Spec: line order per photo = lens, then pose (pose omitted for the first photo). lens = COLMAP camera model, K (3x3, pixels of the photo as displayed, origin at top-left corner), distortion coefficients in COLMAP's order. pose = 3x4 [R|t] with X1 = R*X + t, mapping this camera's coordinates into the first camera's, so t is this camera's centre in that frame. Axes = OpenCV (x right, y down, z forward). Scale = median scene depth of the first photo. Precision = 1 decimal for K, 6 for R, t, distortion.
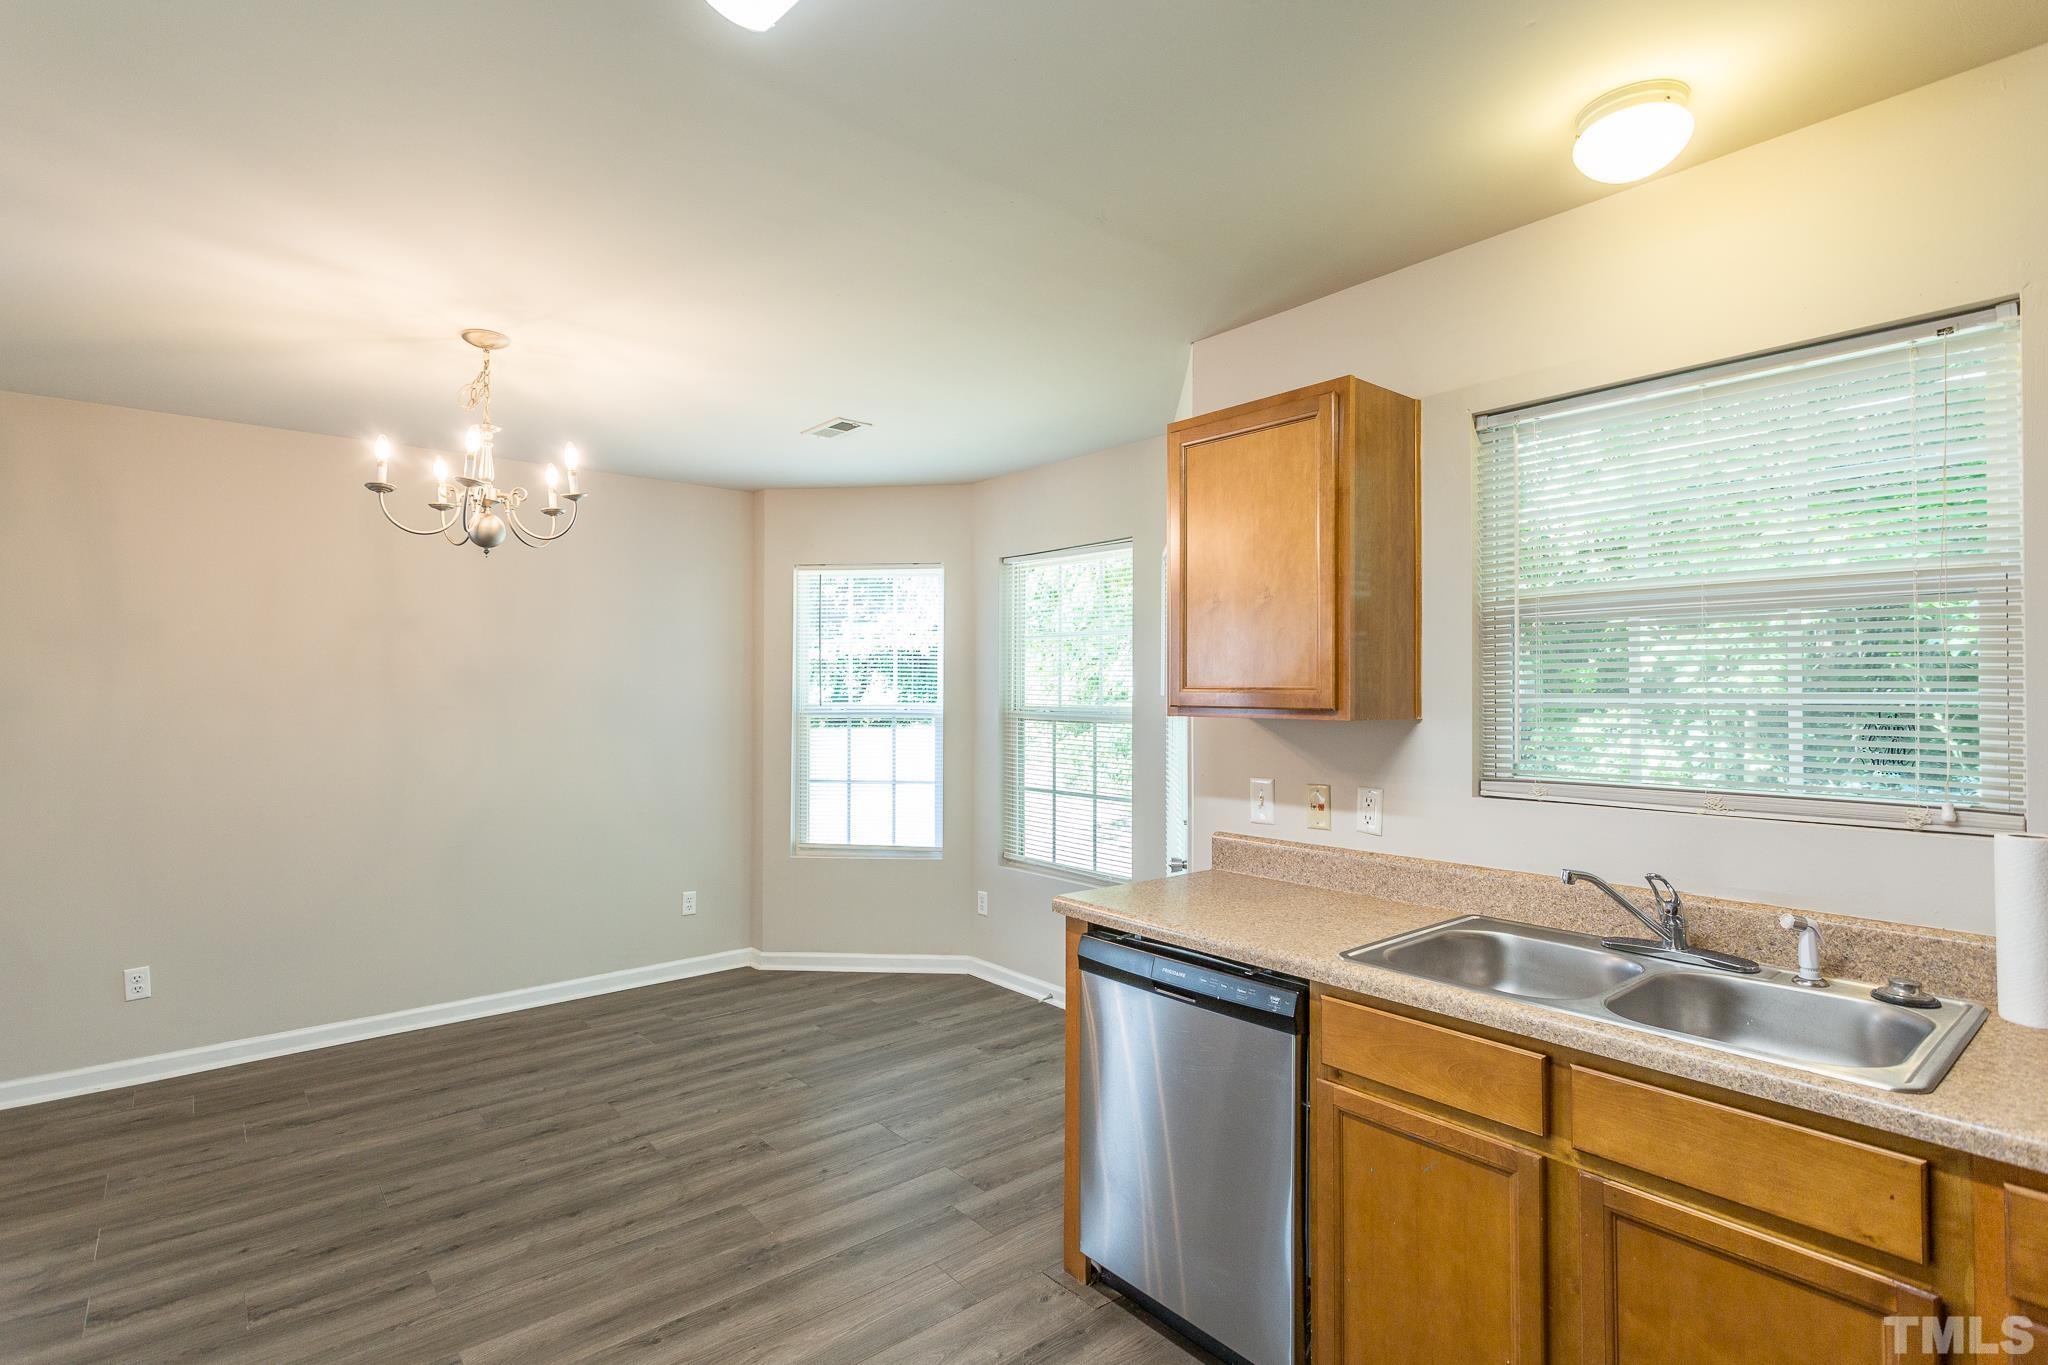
lens RADIAL K [[992.9, 0, 1030.6], [0, 992.9, 675.0], [0, 0, 1]] dist [-0.000809, 0.000084]
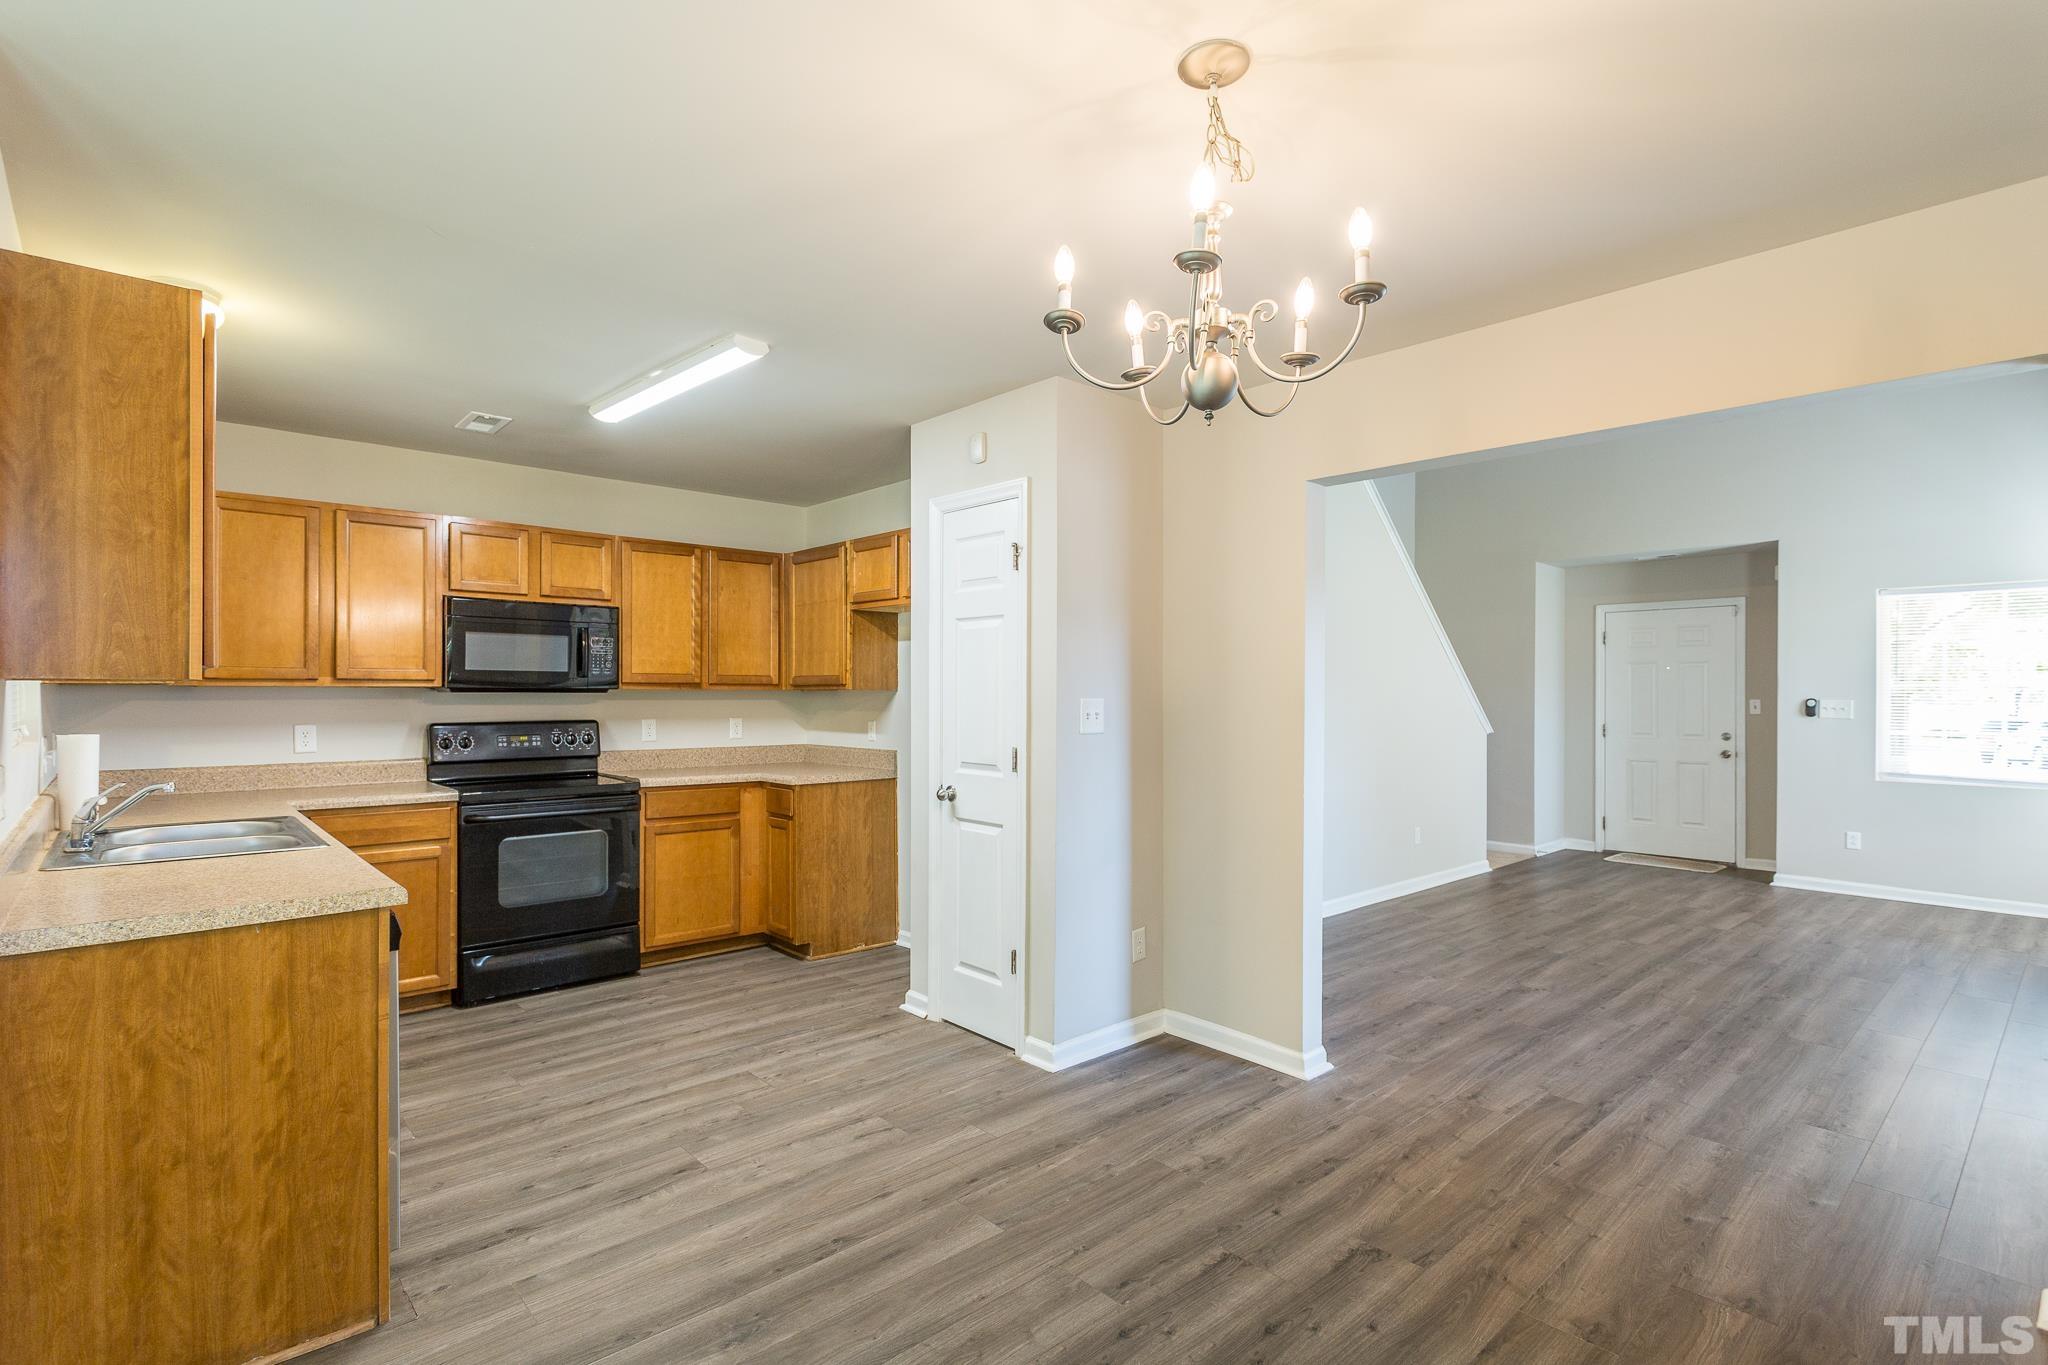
lens RADIAL K [[971.2, 0, 1015.2], [0, 971.2, 694.2], [0, 0, 1]] dist [0.003668, 0.000753]
pose [[-0.999484, -0.004355, -0.031812, -0.503671], [-0.003840, 0.999861, -0.016208, 0.069910], [0.031878, -0.016077, -0.999362, 1.959738]]
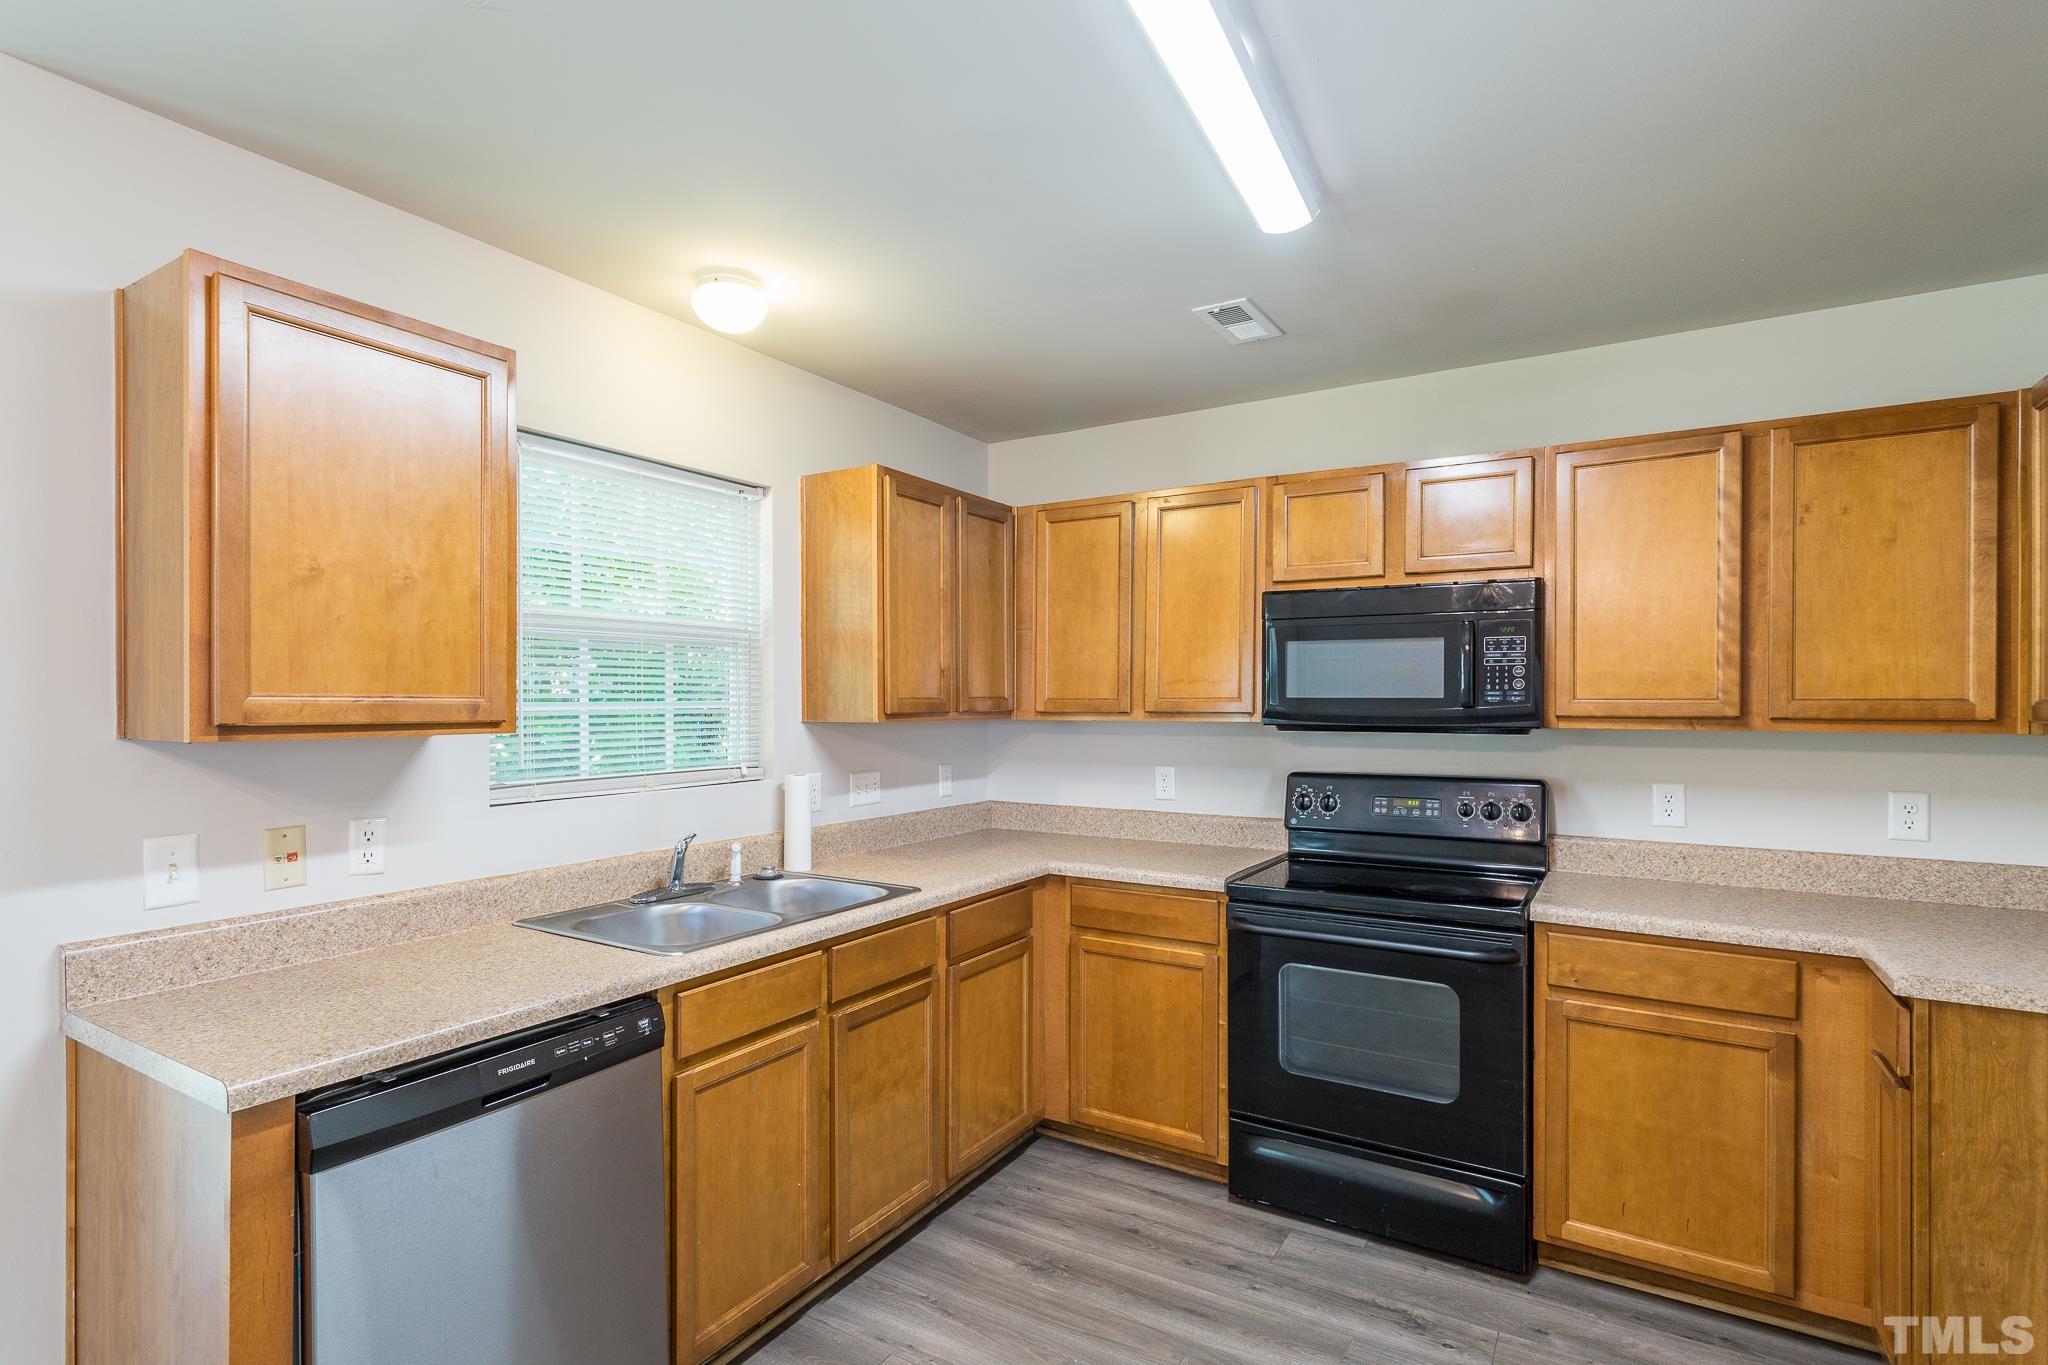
lens RADIAL K [[1002.8, 0, 984.1], [0, 1002.8, 705.8], [0, 0, 1]] dist [0.001310, 0.000448]
pose [[-0.298242, -0.005515, 0.954474, -0.642301], [-0.016990, 0.999856, 0.000468, 0.012452], [-0.954339, -0.016076, -0.298293, 0.813663]]
